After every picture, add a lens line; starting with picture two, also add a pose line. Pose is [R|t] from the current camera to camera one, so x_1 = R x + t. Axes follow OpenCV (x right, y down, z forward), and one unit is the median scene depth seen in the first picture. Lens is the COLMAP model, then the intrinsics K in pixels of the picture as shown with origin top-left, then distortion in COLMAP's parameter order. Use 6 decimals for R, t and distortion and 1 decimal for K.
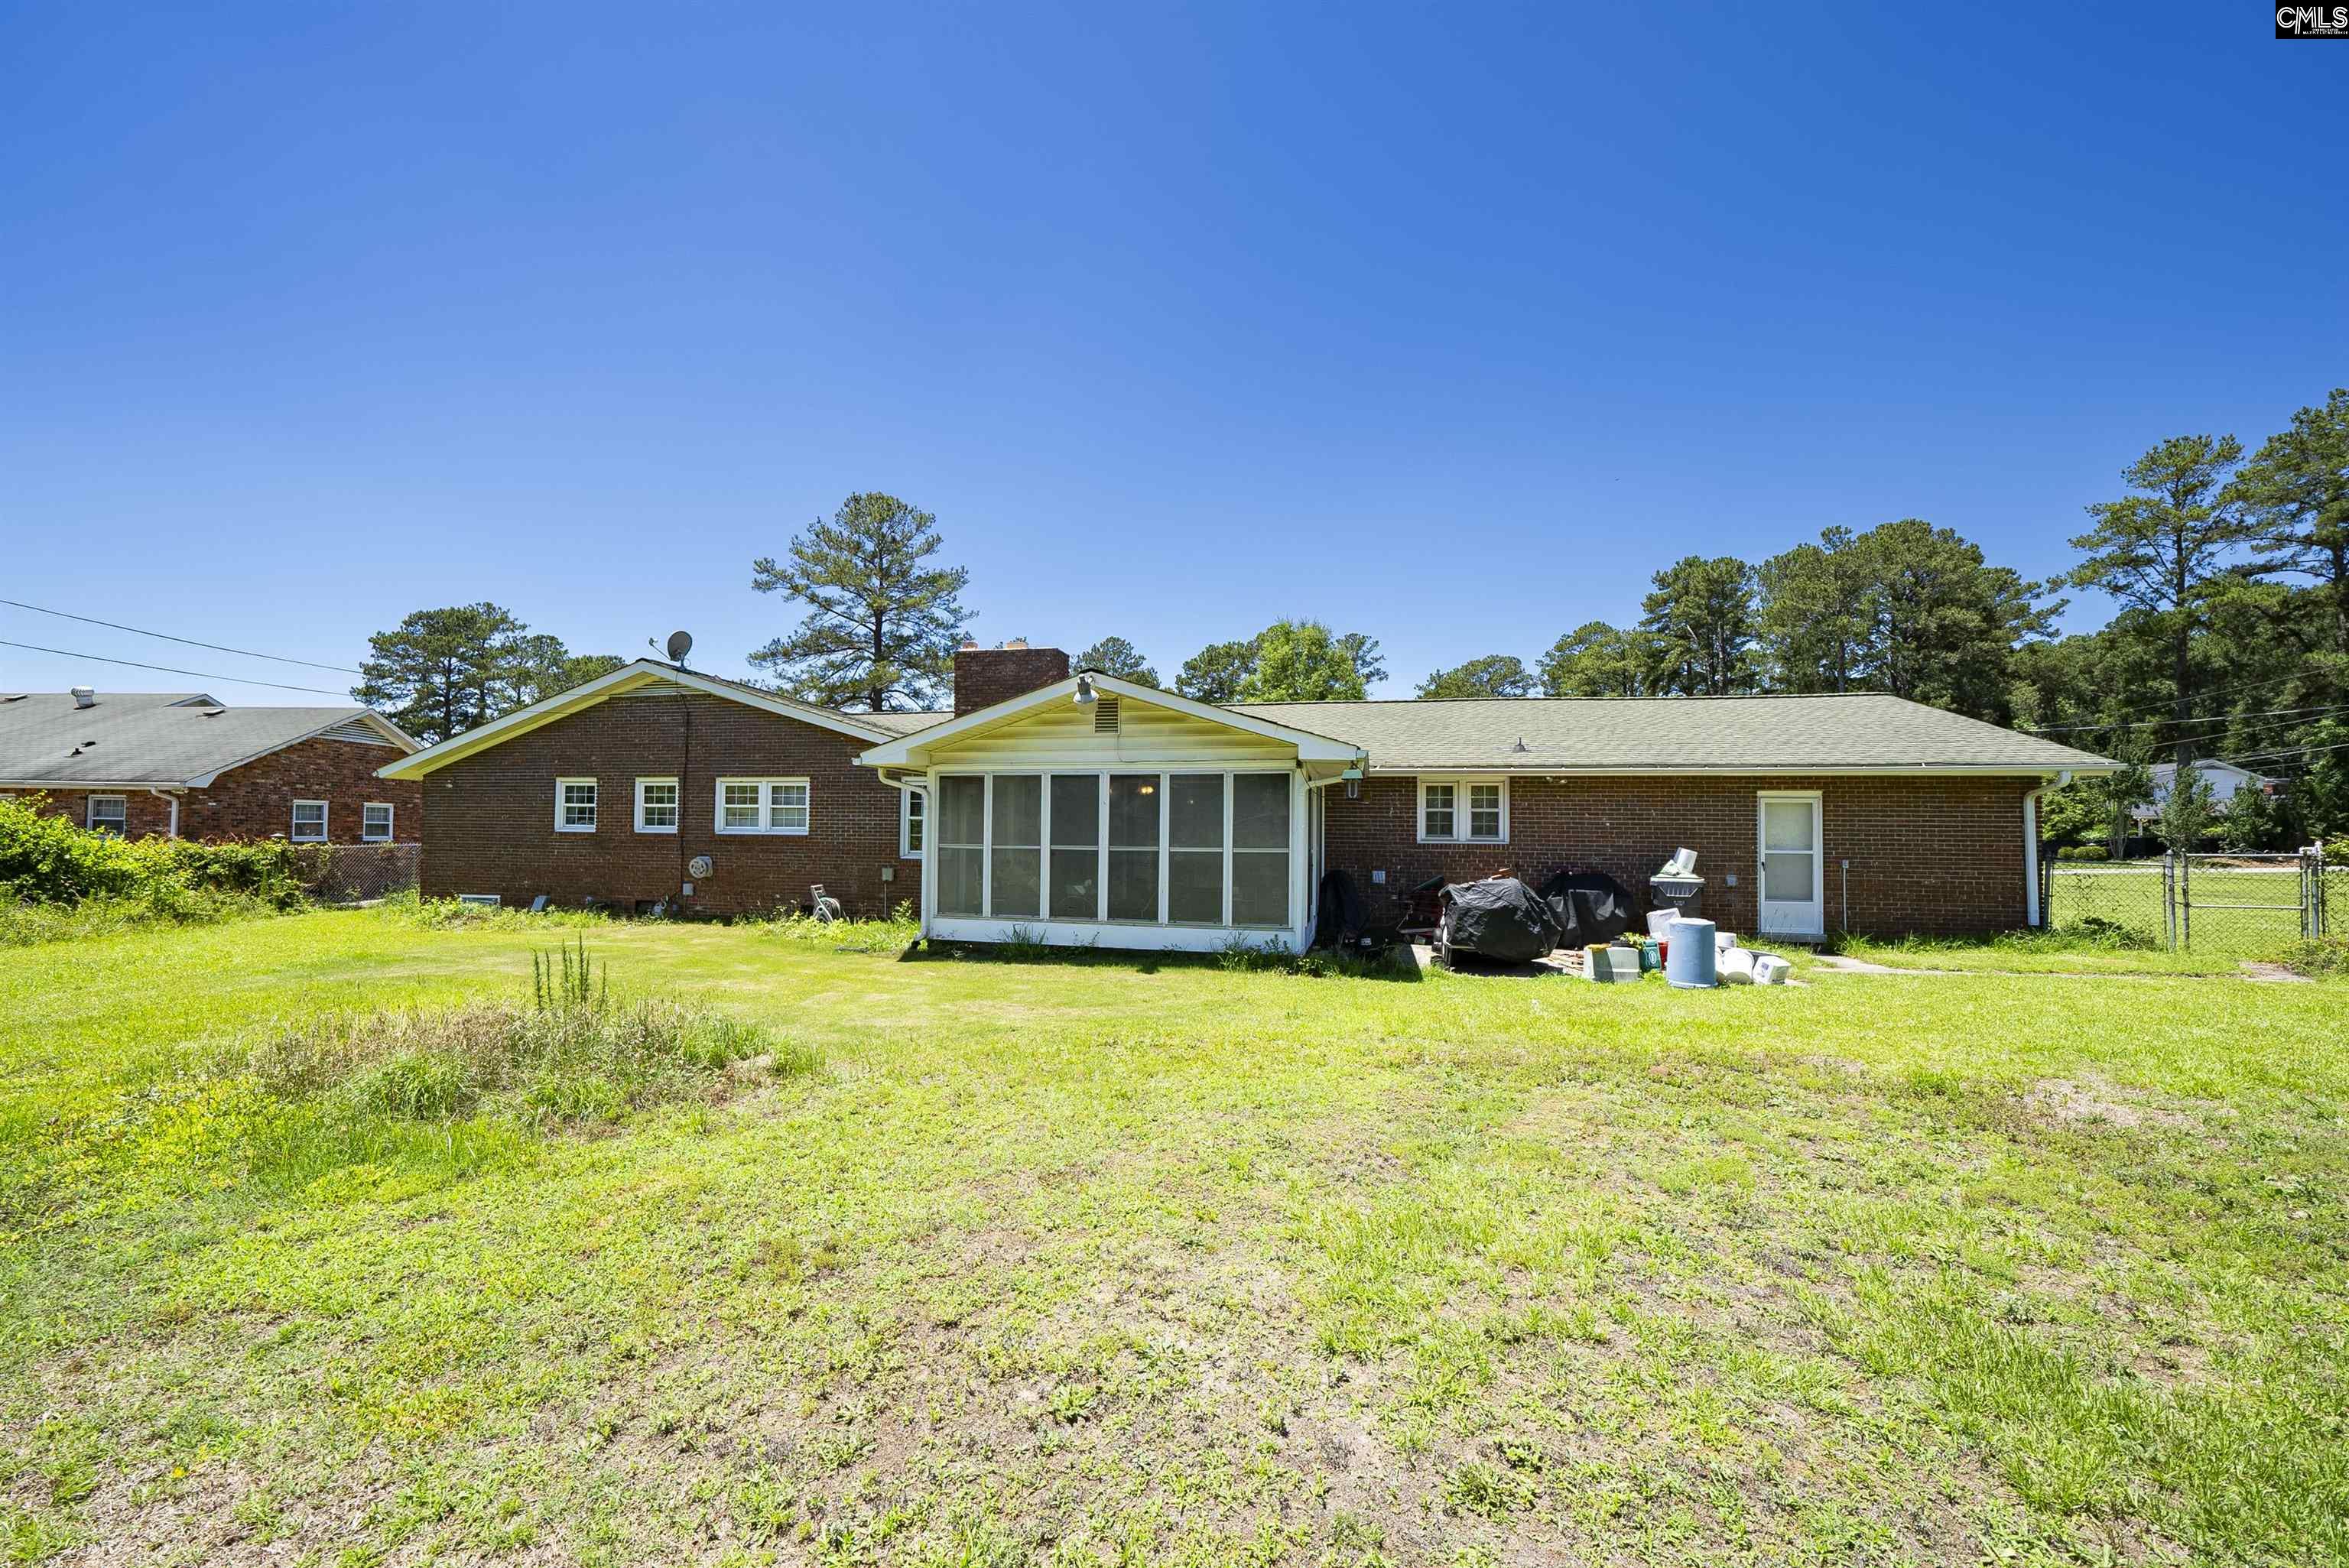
lens RADIAL K [[838.2, 0, 1174.8], [0, 838.2, 802.8], [0, 0, 1]] dist [-0.017480, 0.000251]
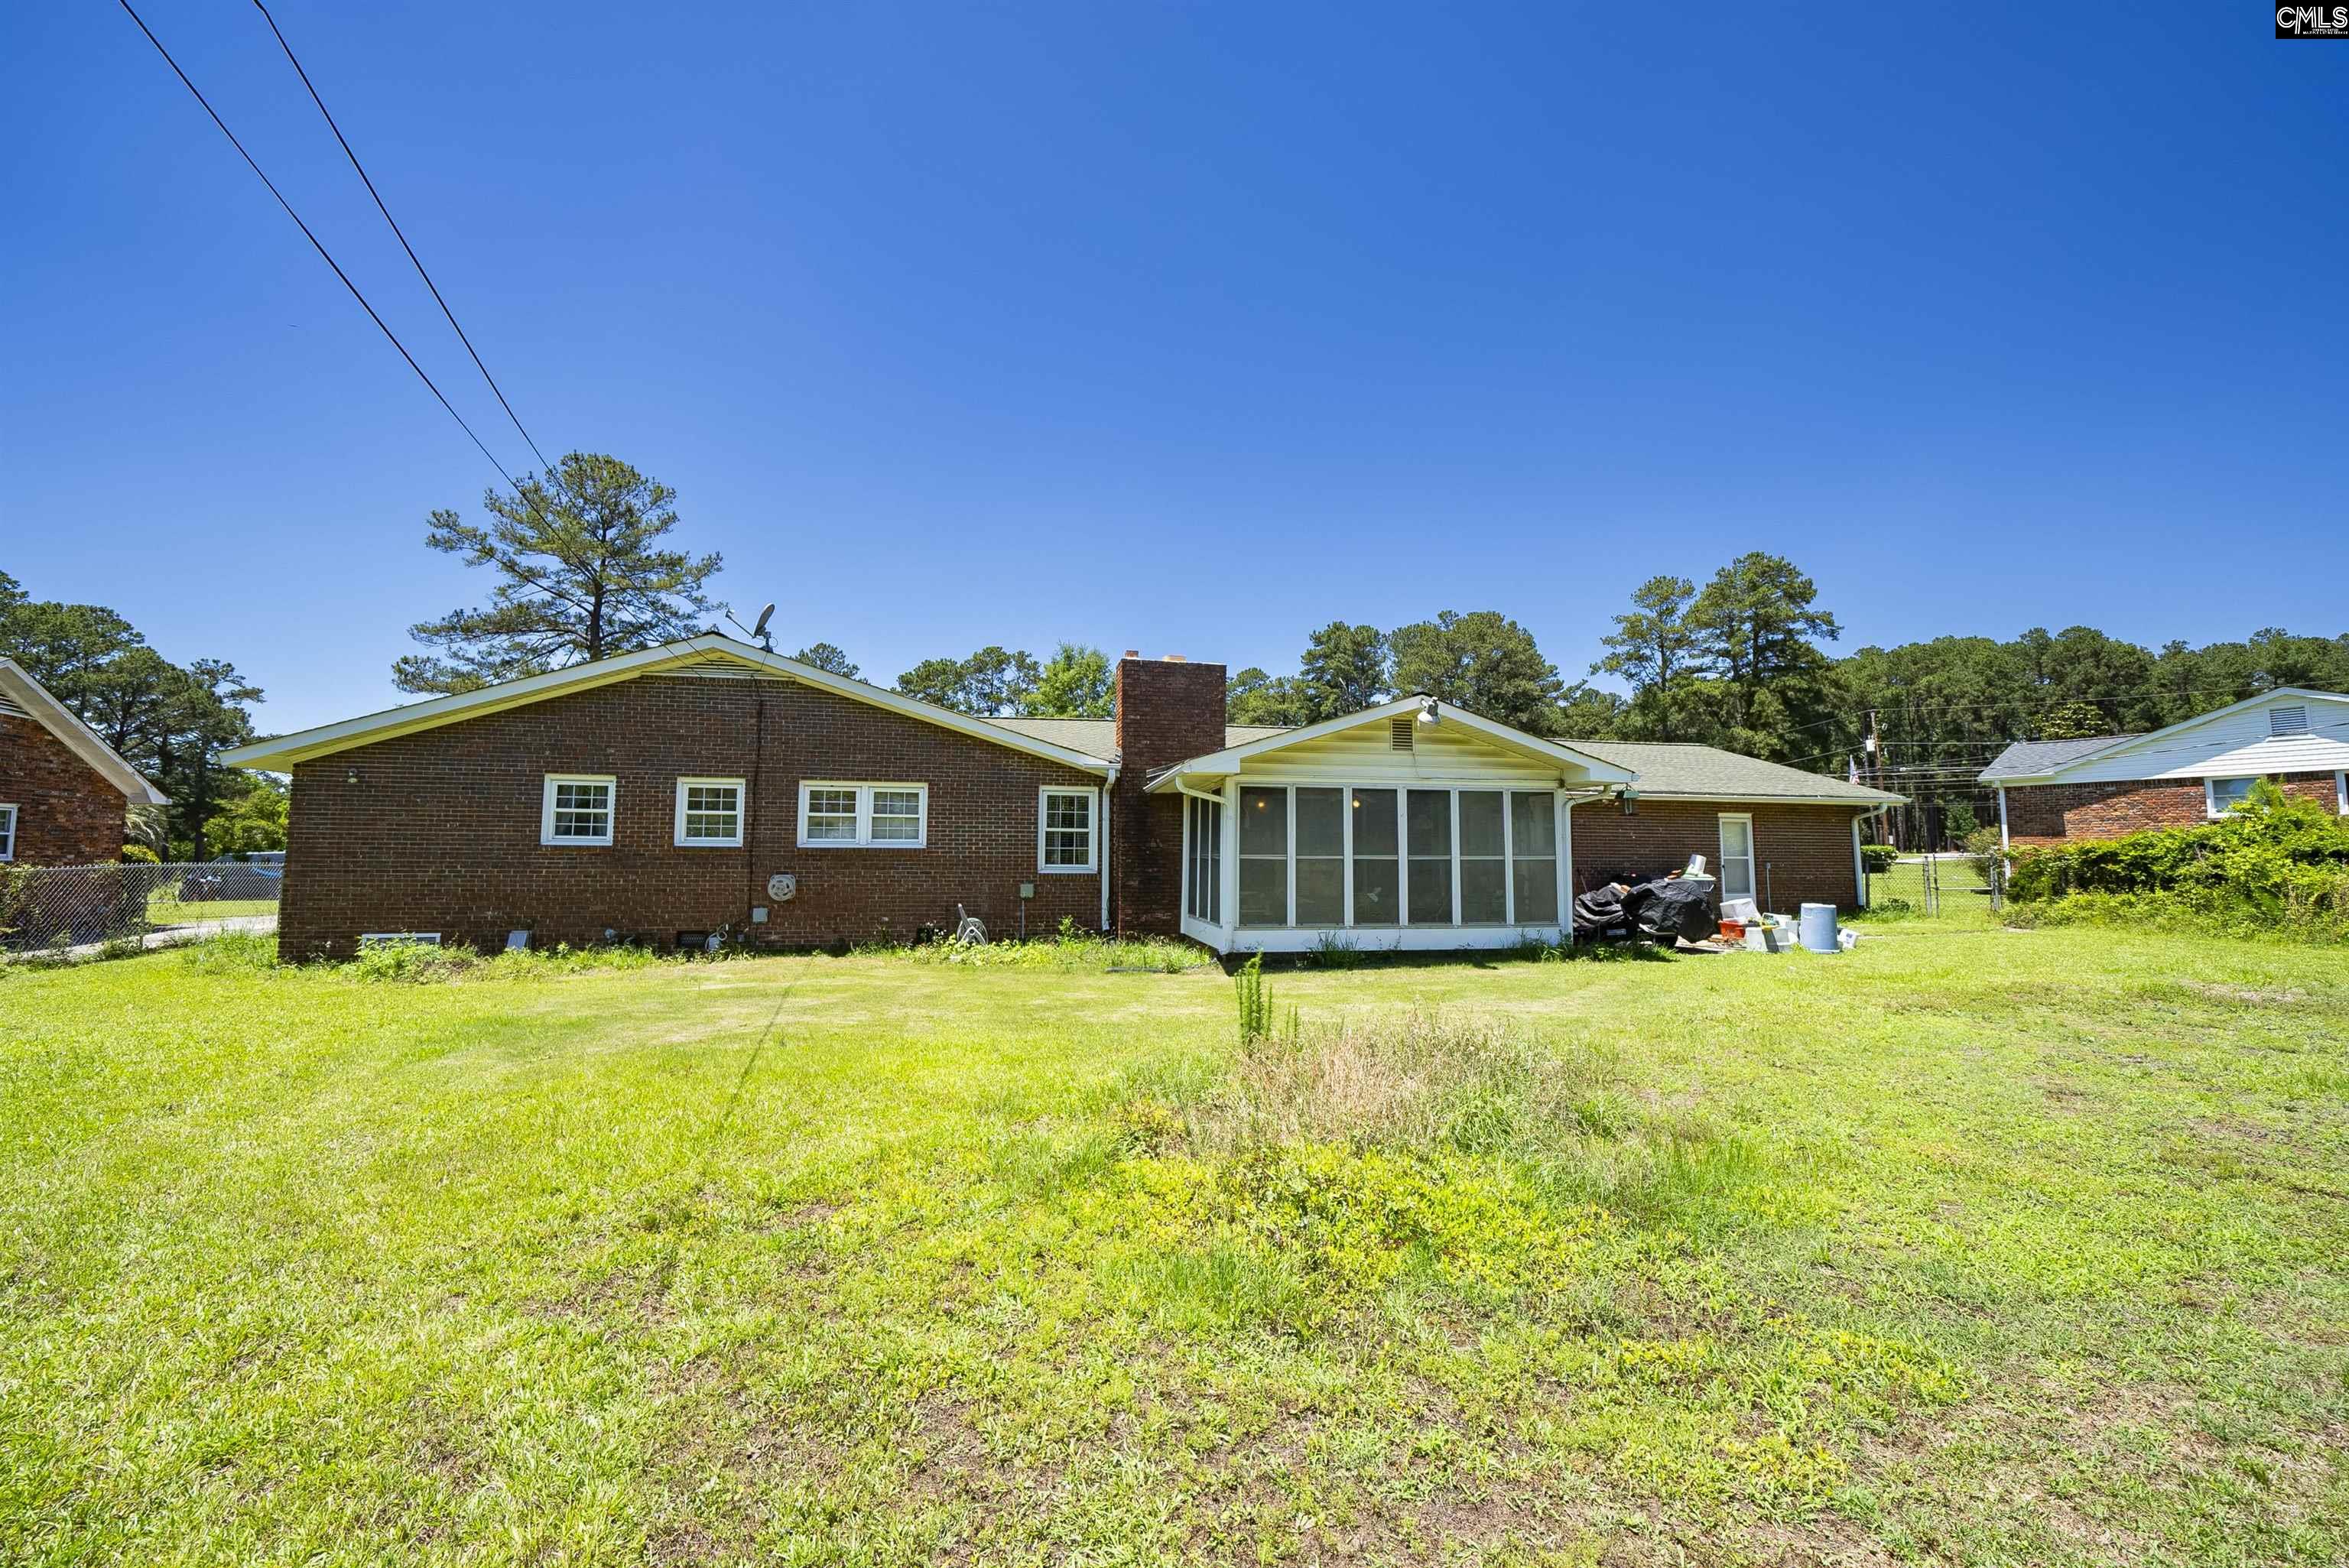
lens RADIAL K [[806.1, 0, 1174.5], [0, 806.1, 784.0], [0, 0, 1]] dist [-0.016827, 0.000128]
pose [[0.922086, 0.027432, 0.386010, -0.505497], [-0.009877, 0.998828, -0.047390, 0.007893], [-0.386858, 0.039885, 0.921276, 0.104832]]
